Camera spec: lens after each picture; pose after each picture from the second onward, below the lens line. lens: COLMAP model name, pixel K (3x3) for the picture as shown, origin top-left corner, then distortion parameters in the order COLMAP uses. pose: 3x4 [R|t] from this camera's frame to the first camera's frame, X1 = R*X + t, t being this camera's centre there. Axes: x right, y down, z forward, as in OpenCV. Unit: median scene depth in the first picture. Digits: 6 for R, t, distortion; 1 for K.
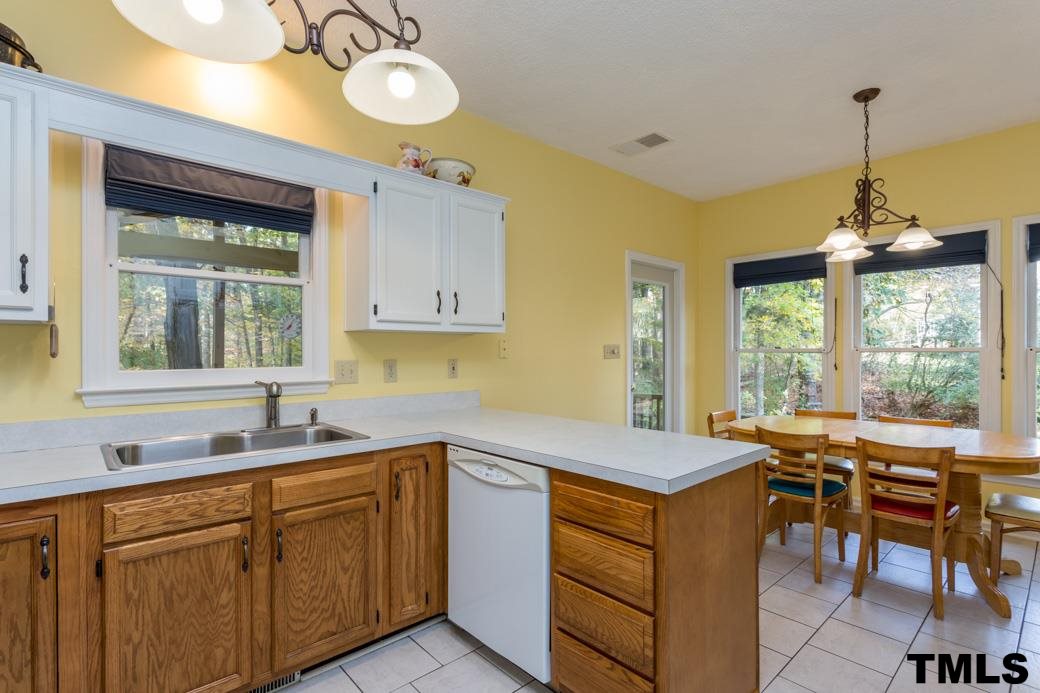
lens RADIAL K [[497.1, 0, 522.0], [0, 497.1, 351.0], [0, 0, 1]] dist [0.001124, -0.001077]
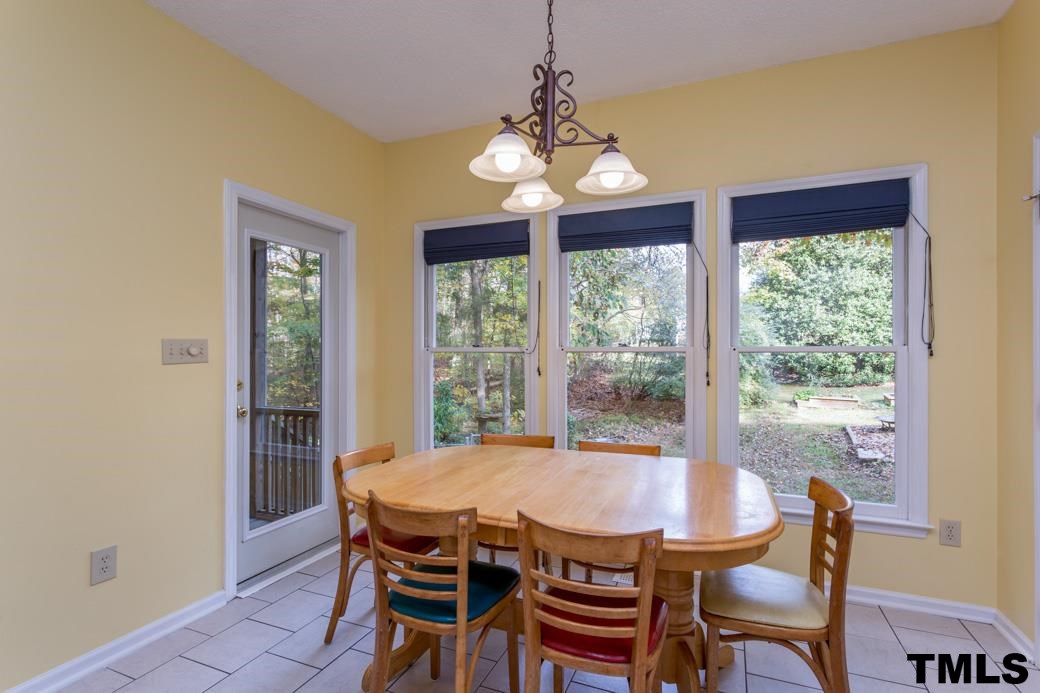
lens RADIAL K [[497.1, 0, 522.0], [0, 497.1, 351.0], [0, 0, 1]] dist [0.001124, -0.001077]
pose [[0.903254, 0.001364, 0.429104, 0.402556], [-0.001974, 0.999998, 0.000975, -0.000516], [-0.429102, -0.001728, 0.903254, 0.464678]]
